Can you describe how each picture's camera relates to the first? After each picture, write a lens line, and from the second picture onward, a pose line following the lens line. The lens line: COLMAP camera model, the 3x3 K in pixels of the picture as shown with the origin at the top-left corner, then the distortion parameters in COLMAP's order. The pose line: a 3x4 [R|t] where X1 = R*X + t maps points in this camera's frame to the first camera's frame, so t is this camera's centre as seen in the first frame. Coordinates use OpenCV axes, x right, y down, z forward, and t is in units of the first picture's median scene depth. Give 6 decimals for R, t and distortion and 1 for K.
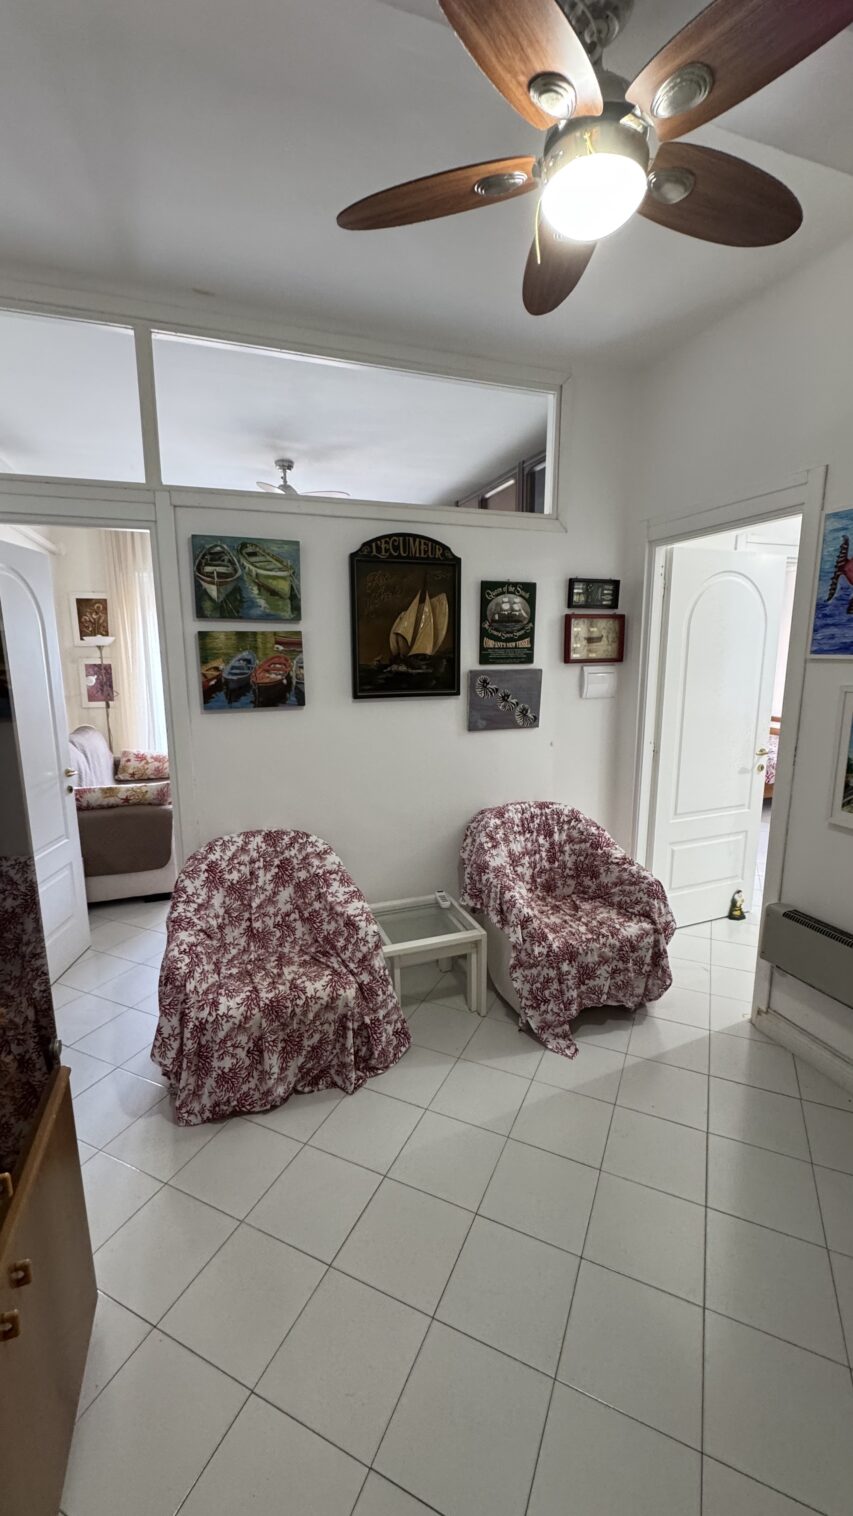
lens RADIAL K [[602.7, 0, 426.5], [0, 602.7, 758.0], [0, 0, 1]] dist [-0.000667, 0.000590]
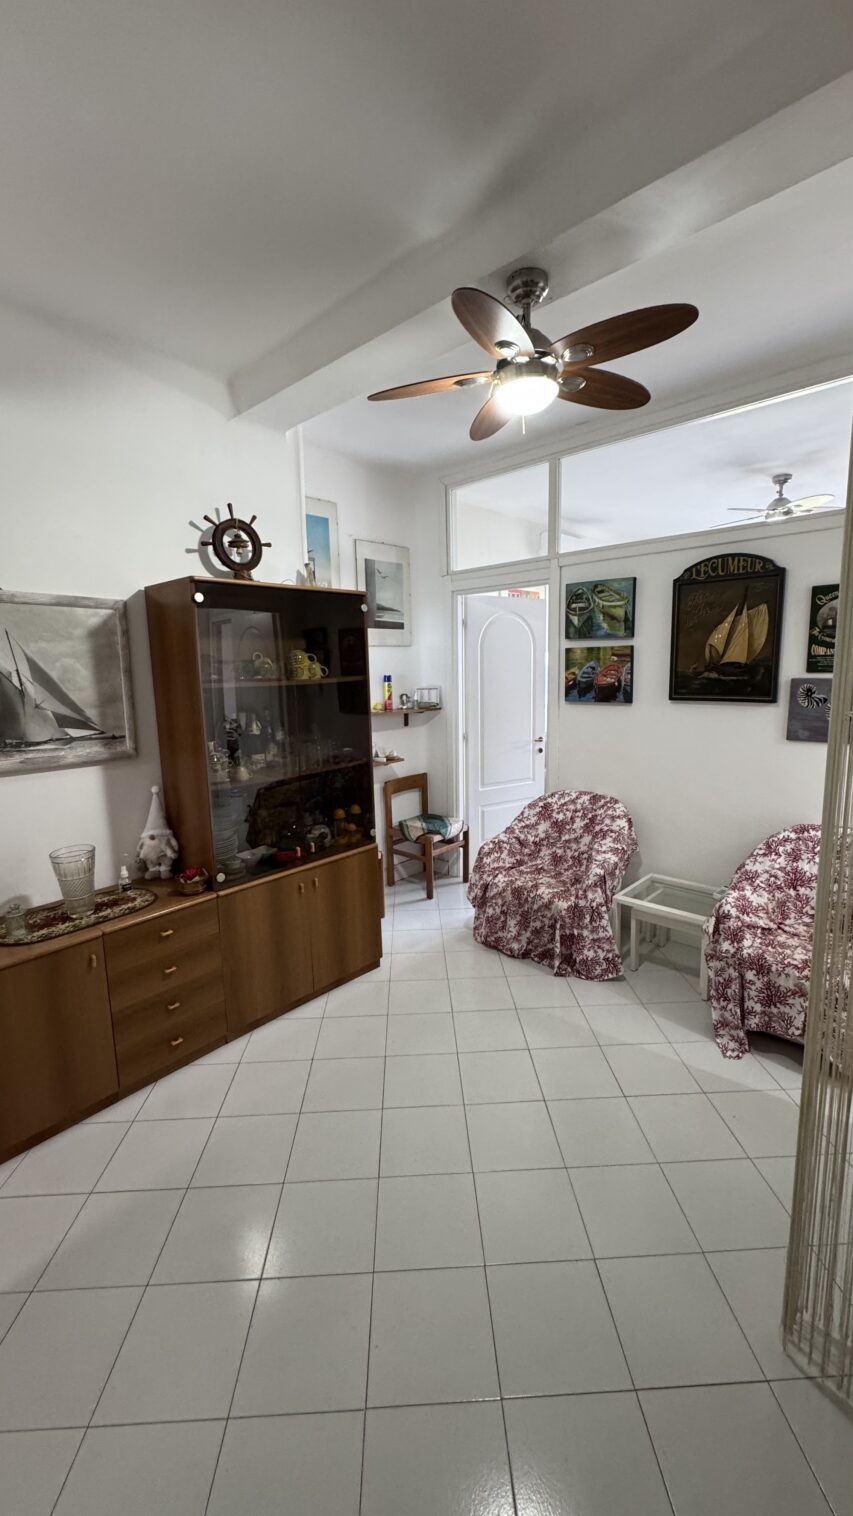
lens RADIAL K [[602.7, 0, 426.5], [0, 602.7, 758.0], [0, 0, 1]] dist [-0.000667, 0.000590]
pose [[0.455435, 0.135338, -0.879922, 0.780665], [-0.141505, 0.986817, 0.078539, -0.011050], [0.878951, 0.088745, 0.468582, 0.027049]]
